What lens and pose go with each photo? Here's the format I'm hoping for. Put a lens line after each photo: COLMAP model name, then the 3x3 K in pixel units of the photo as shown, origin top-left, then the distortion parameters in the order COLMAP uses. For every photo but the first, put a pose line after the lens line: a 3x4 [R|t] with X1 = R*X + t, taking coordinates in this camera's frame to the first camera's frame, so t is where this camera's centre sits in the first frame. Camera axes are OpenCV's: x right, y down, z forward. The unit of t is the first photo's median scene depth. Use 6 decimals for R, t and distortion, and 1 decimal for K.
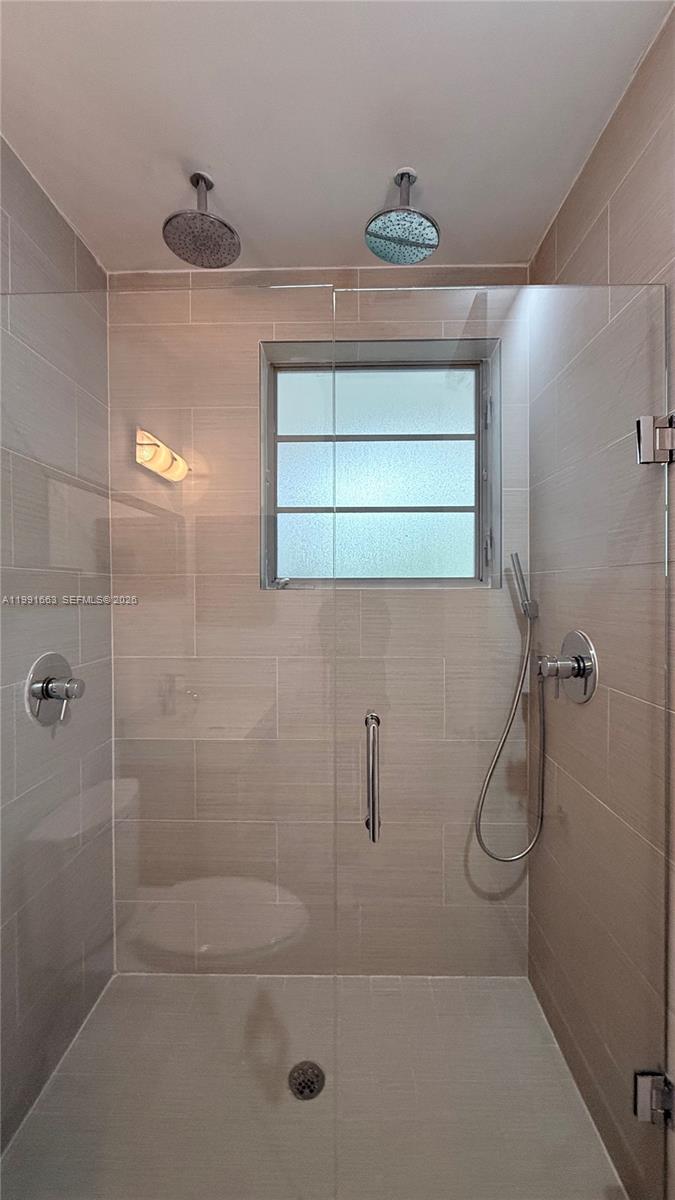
lens RADIAL K [[479.4, 0, 336.2], [0, 479.4, 595.7], [0, 0, 1]] dist [-0.000224, 0.000096]
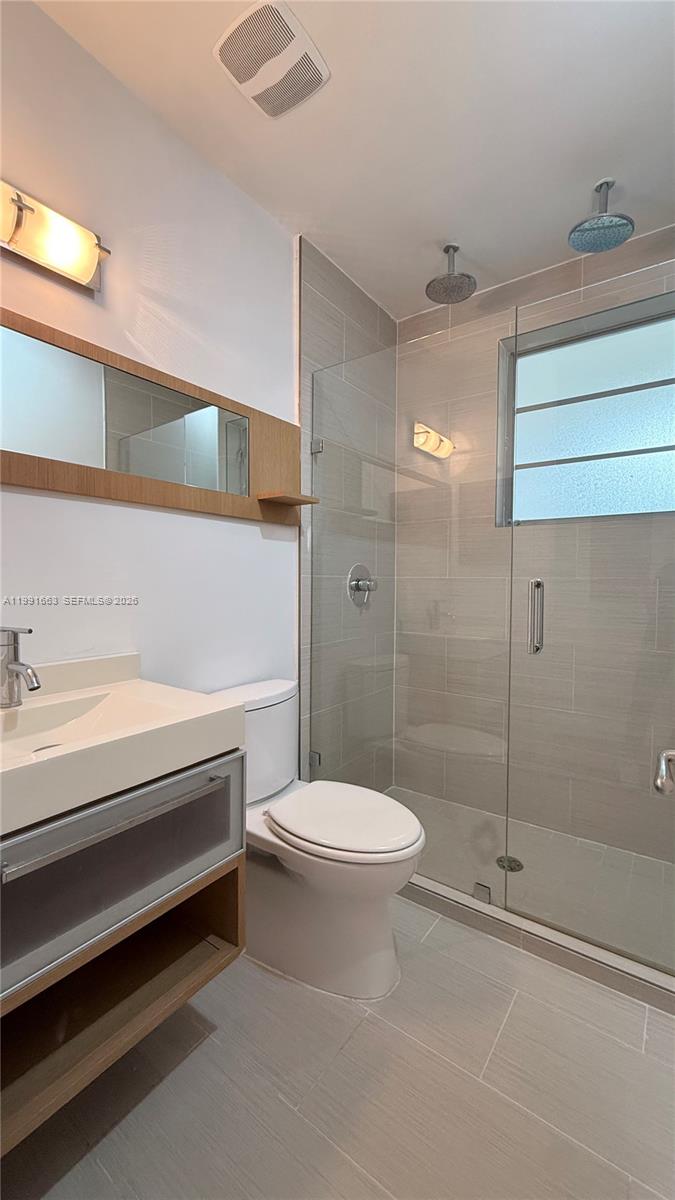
lens RADIAL K [[479.4, 0, 336.2], [0, 479.4, 595.7], [0, 0, 1]] dist [-0.000224, 0.000096]
pose [[0.827223, 0.026506, -0.561248, 0.219813], [-0.014618, 0.999564, 0.025662, 0.143010], [0.561683, -0.013024, 0.827250, -0.343999]]
